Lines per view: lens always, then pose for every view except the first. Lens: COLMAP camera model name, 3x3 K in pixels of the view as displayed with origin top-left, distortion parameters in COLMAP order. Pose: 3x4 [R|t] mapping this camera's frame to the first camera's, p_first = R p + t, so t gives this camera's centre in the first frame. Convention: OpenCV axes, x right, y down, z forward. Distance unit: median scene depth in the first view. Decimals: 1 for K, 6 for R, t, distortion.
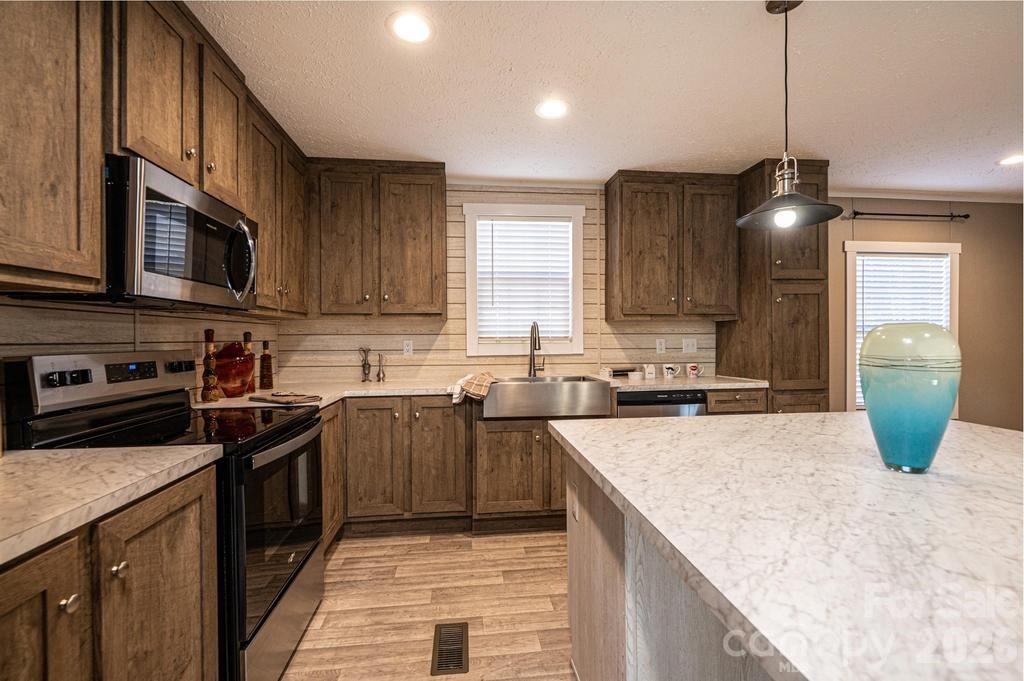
lens RADIAL K [[442.3, 0, 512.0], [0, 442.3, 340.5], [0, 0, 1]] dist [0.000051, -0.000005]
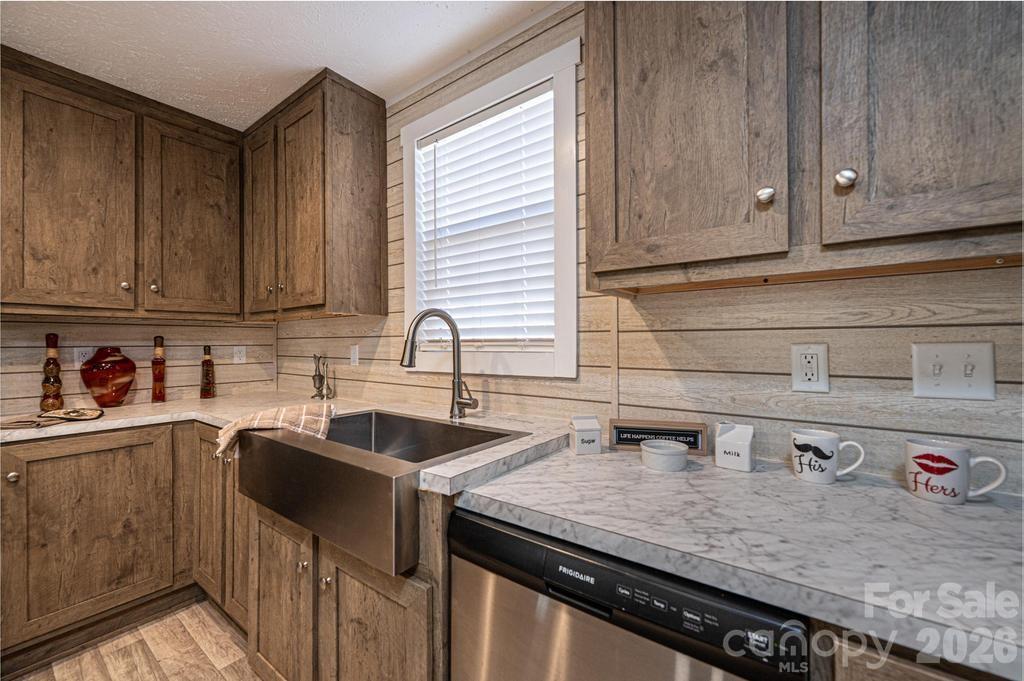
lens RADIAL K [[406.6, 0, 509.9], [0, 406.6, 341.4], [0, 0, 1]] dist [0.001269, 0.000129]
pose [[0.726014, -0.001297, -0.687679, 0.420531], [-0.001595, 0.999992, -0.003570, -0.004871], [0.687678, 0.003689, 0.726006, 0.717582]]
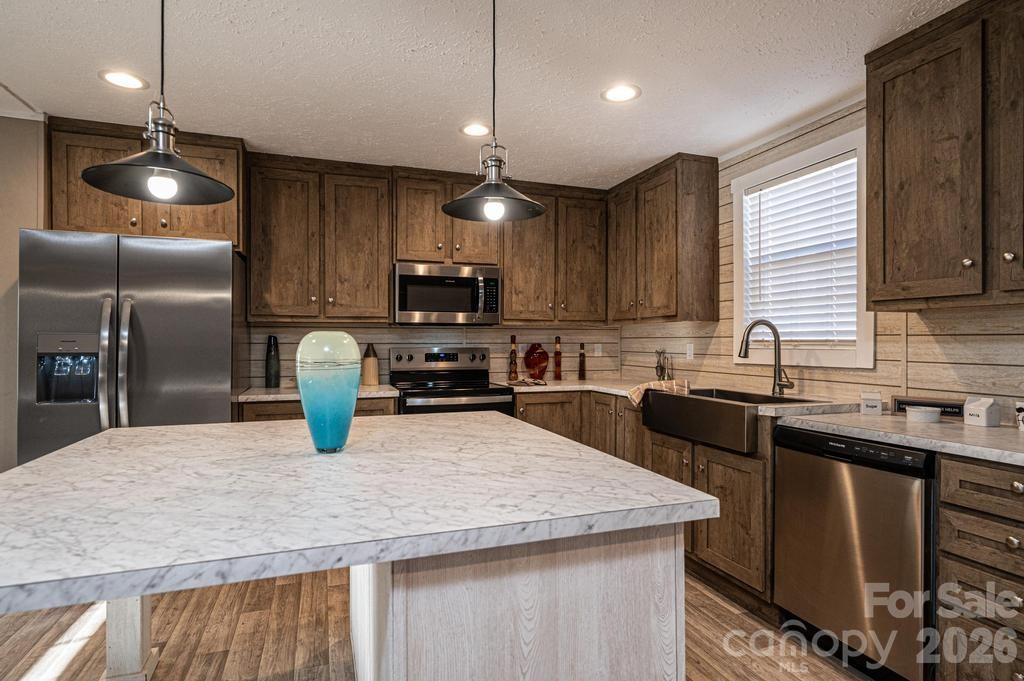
lens RADIAL K [[537.3, 0, 512.0], [0, 537.3, 340.5], [0, 0, 1]] dist [0.002073, -0.000478]
pose [[0.228441, 0.003102, -0.973553, 0.821429], [-0.006687, 0.999976, 0.001617, -0.006642], [0.973535, 0.006141, 0.228457, 0.382776]]
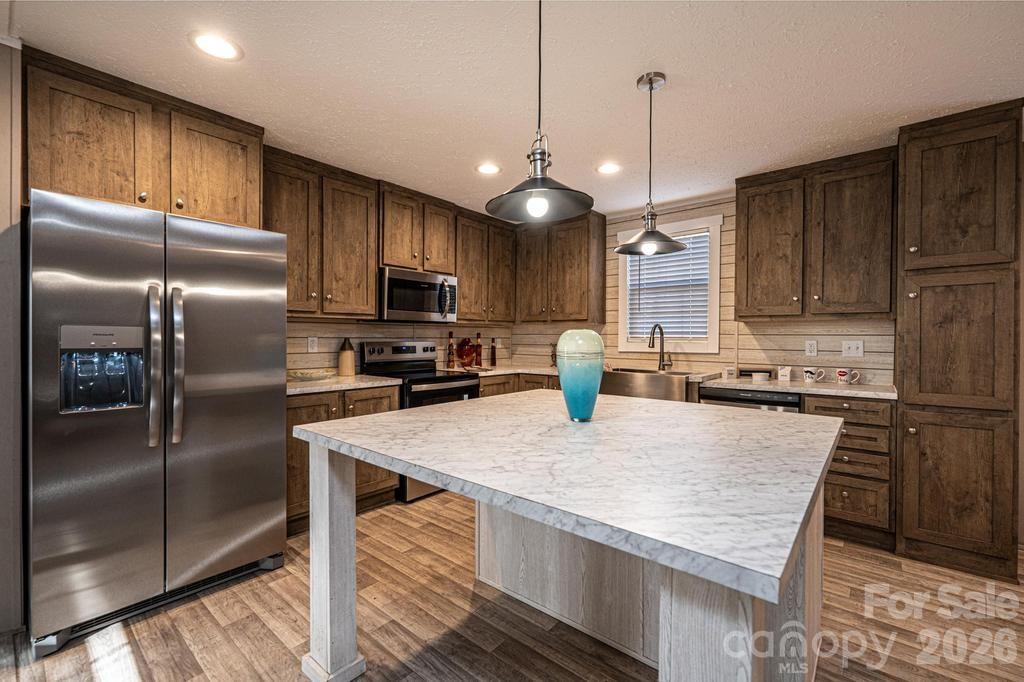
lens RADIAL K [[433.3, 0, 512.0], [0, 433.3, 341.0], [0, 0, 1]] dist [0.001019, -0.000073]
pose [[0.690275, 0.015423, -0.723383, 0.621151], [-0.012774, 0.999877, 0.009129, -0.002971], [0.723435, 0.002939, 0.690387, -0.093792]]
